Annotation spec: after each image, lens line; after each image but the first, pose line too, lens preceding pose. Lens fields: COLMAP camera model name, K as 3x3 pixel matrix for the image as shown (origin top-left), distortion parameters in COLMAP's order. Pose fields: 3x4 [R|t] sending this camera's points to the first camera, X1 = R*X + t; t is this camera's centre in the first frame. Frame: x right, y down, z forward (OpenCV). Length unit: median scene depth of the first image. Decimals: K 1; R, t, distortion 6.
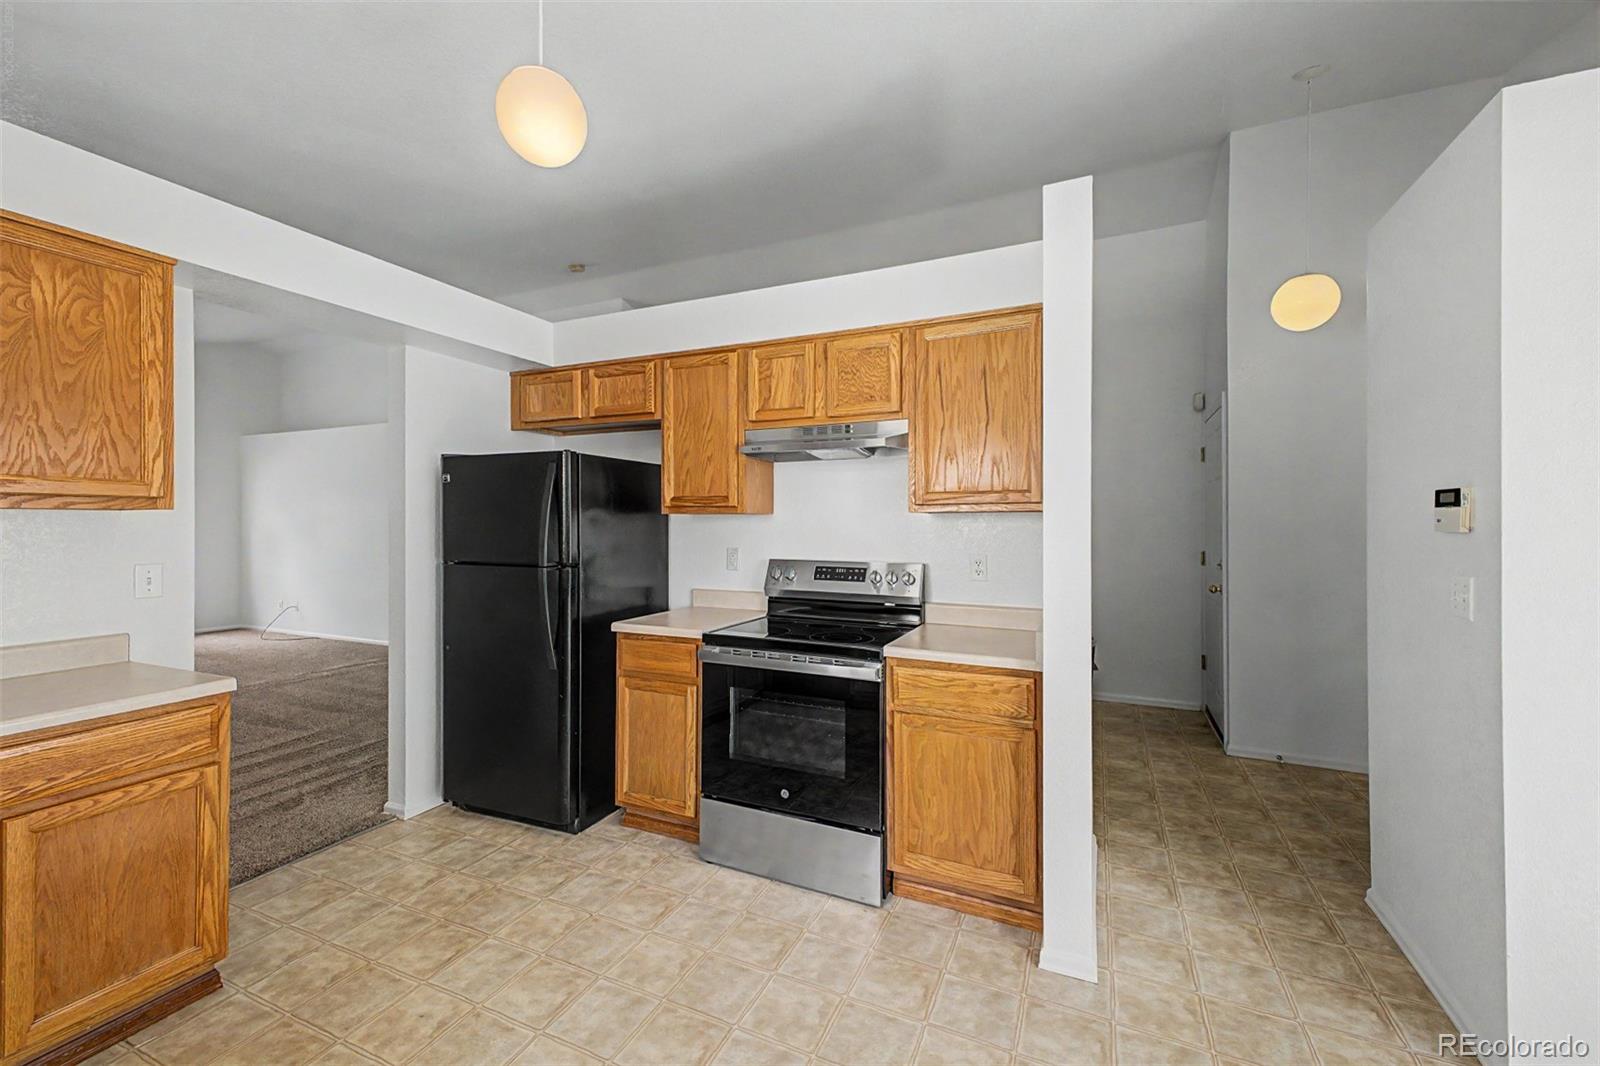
lens RADIAL K [[651.2, 0, 797.5], [0, 651.2, 522.6], [0, 0, 1]] dist [0.023604, -0.007029]
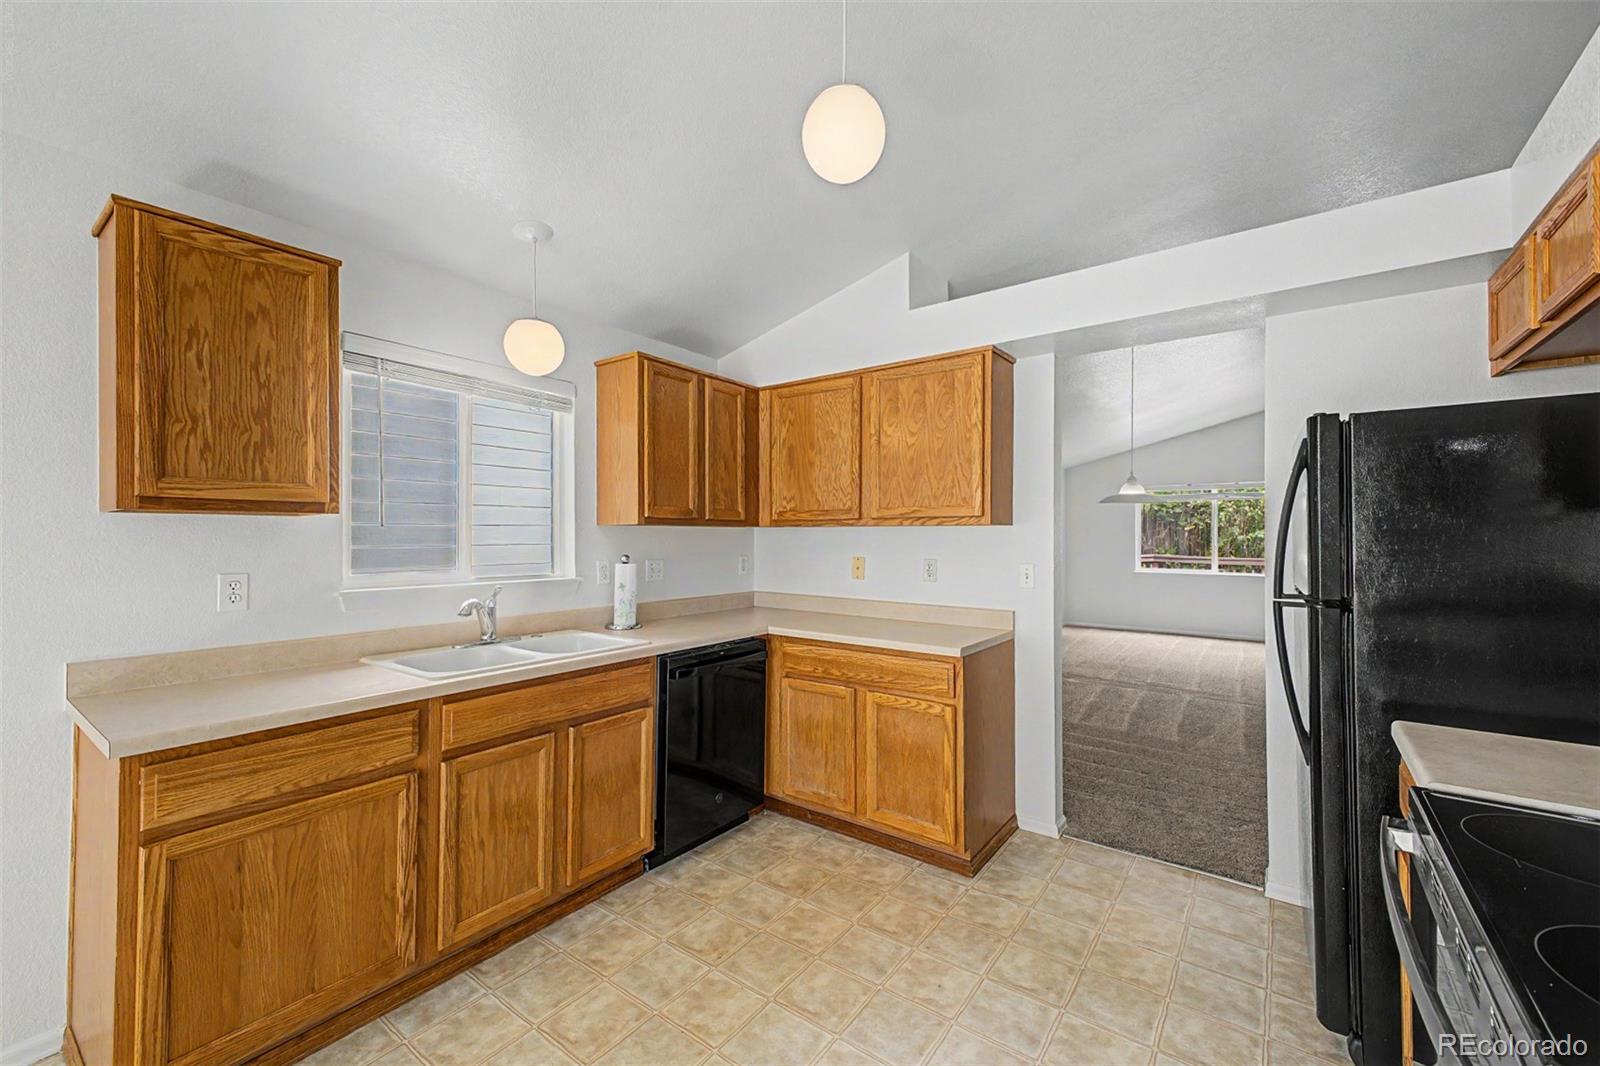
lens RADIAL K [[638.0, 0, 800.0], [0, 638.0, 533.0], [0, 0, 1]] dist [0.019990, -0.000451]
pose [[-0.228321, -0.005815, -0.973569, 0.339973], [0.002081, 0.999977, -0.006461, 0.004817], [0.973584, -0.003501, -0.228304, 0.667397]]
